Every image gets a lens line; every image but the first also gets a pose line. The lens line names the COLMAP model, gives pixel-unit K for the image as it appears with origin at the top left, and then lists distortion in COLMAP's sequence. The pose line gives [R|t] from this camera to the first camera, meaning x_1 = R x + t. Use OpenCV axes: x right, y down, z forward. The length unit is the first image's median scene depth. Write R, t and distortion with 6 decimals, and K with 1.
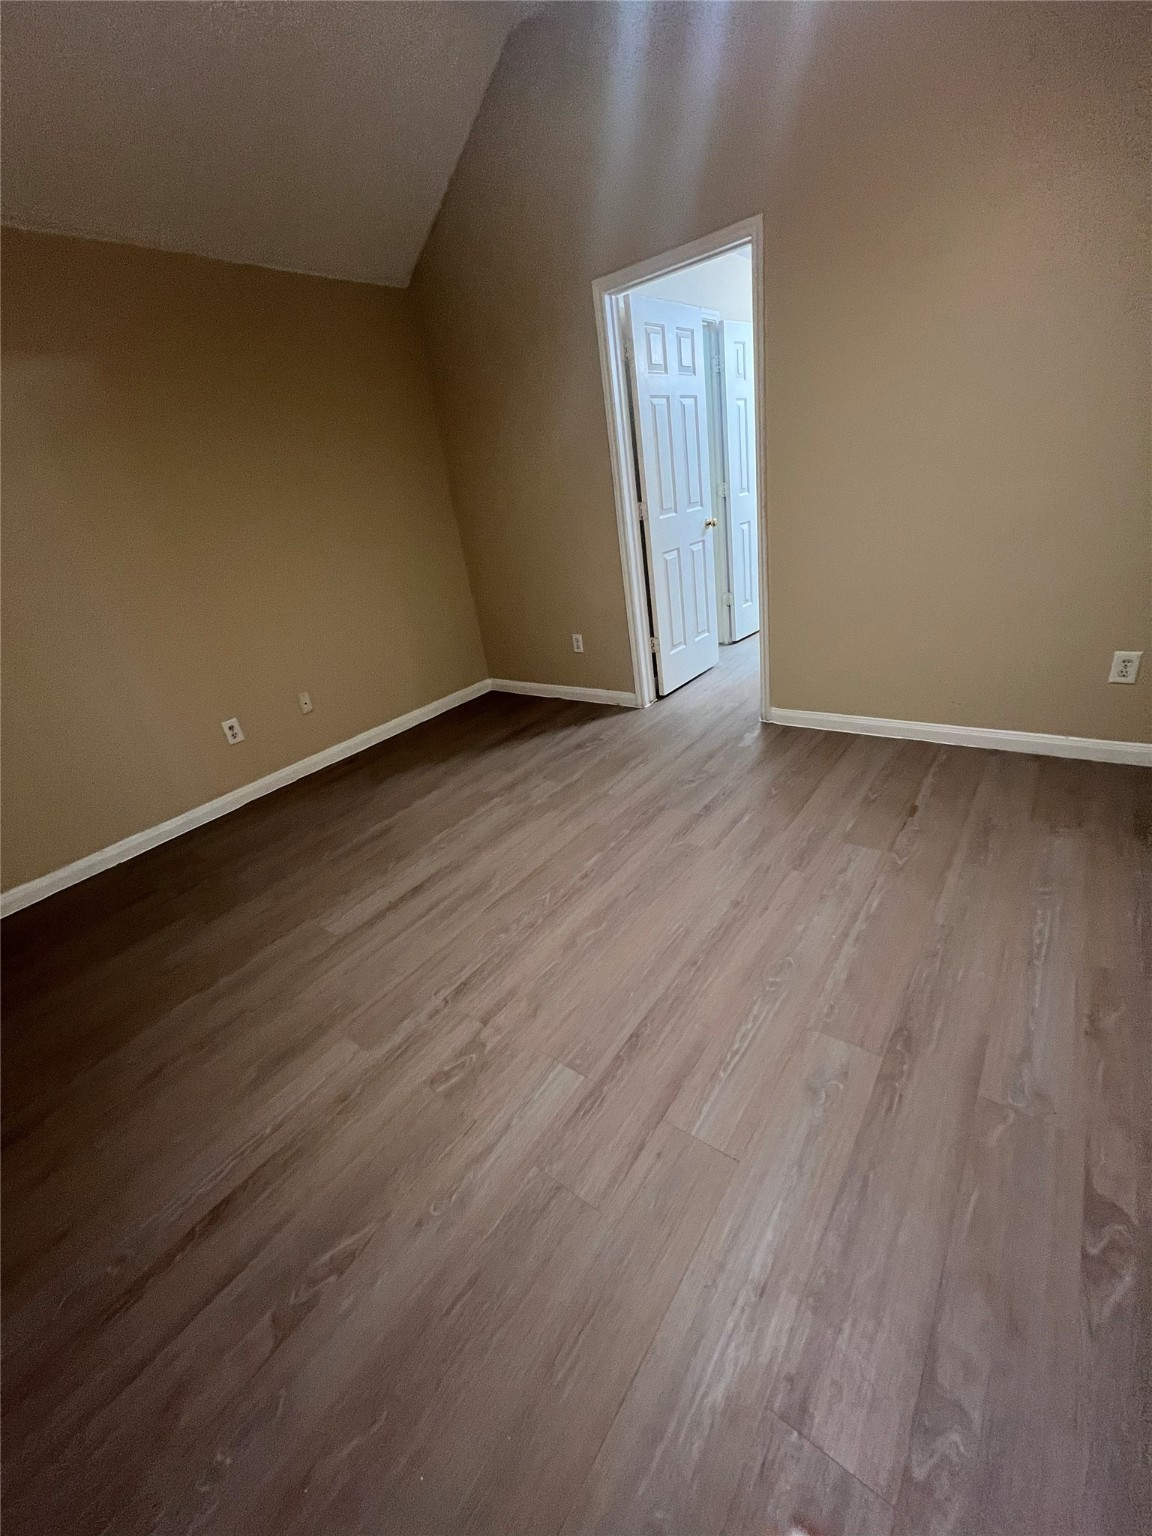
lens RADIAL K [[610.3, 0, 576.7], [0, 610.3, 764.1], [0, 0, 1]] dist [-0.004256, 0.000024]
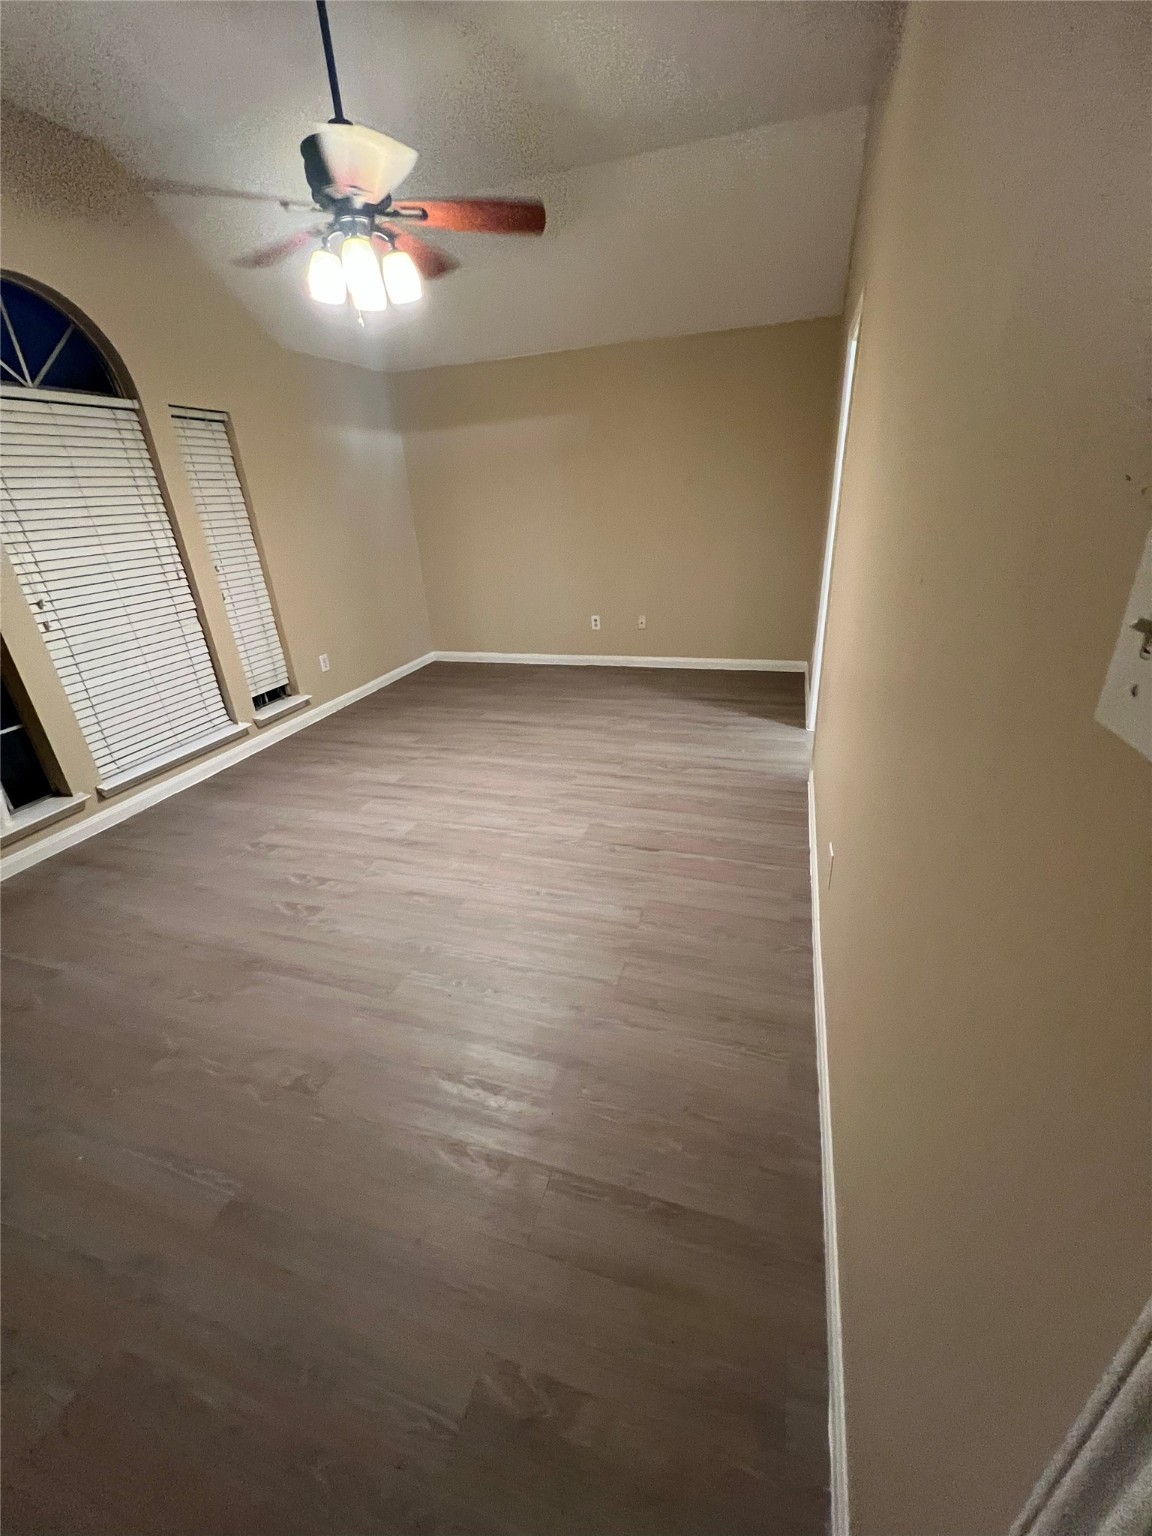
lens RADIAL K [[610.3, 0, 582.8], [0, 610.3, 768.0], [0, 0, 1]] dist [-0.004256, 0.000024]
pose [[0.344481, 0.498232, -0.795674, 1.250471], [-0.384265, 0.848130, 0.364714, -0.401880], [0.856547, 0.180113, 0.483618, 0.264165]]
